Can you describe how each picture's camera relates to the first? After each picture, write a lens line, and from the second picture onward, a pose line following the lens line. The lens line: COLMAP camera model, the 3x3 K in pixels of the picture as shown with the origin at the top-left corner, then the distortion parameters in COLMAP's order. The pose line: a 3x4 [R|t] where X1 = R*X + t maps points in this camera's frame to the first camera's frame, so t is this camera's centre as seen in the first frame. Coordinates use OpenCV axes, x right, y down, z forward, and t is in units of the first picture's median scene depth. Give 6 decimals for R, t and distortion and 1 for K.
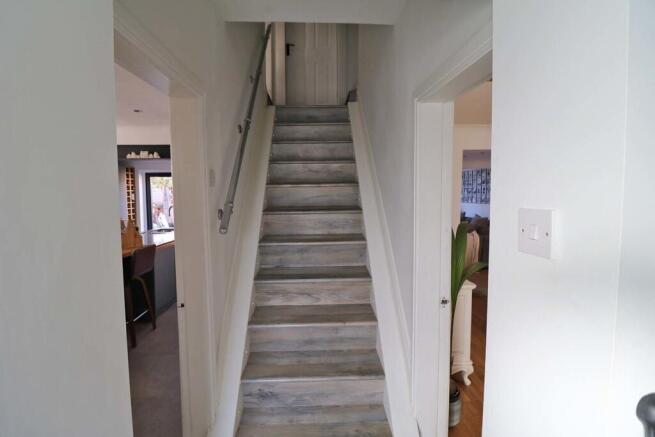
lens RADIAL K [[300.7, 0, 328.0], [0, 300.7, 214.2], [0, 0, 1]] dist [-0.038665, -0.000854]
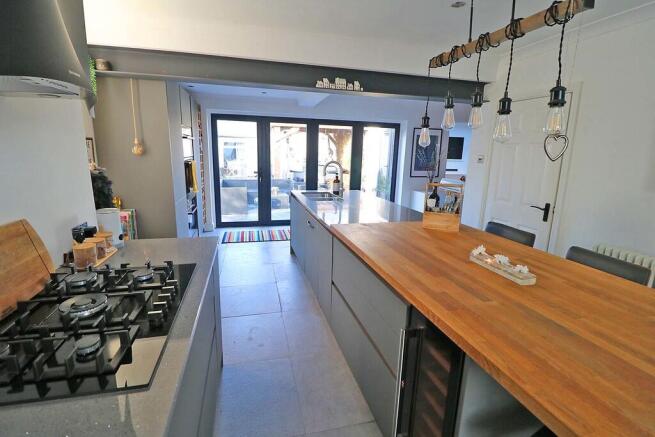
lens RADIAL K [[300.7, 0, 328.0], [0, 300.7, 214.2], [0, 0, 1]] dist [-0.038665, -0.000854]
pose [[0.975176, -0.015660, 0.220879, -0.525933], [-0.017801, 0.988723, 0.148691, -0.012270], [-0.220716, -0.148932, 0.963900, 0.228359]]
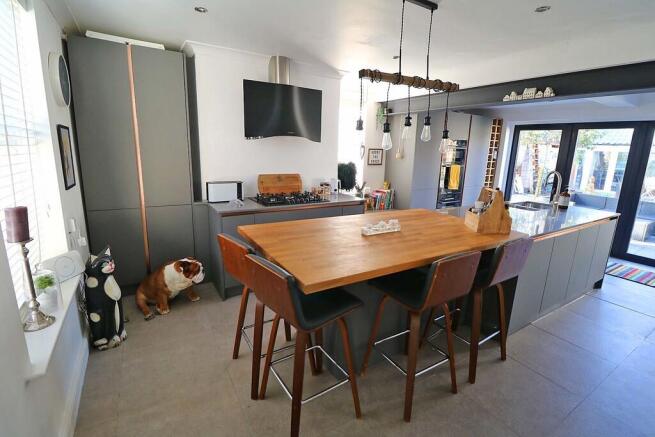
lens RADIAL K [[300.7, 0, 328.0], [0, 300.7, 214.2], [0, 0, 1]] dist [-0.038665, -0.000854]
pose [[0.485957, 0.198763, -0.851081, -0.146636], [-0.078795, 0.979795, 0.183832, -0.012249], [0.870424, -0.022273, 0.491800, 0.176255]]
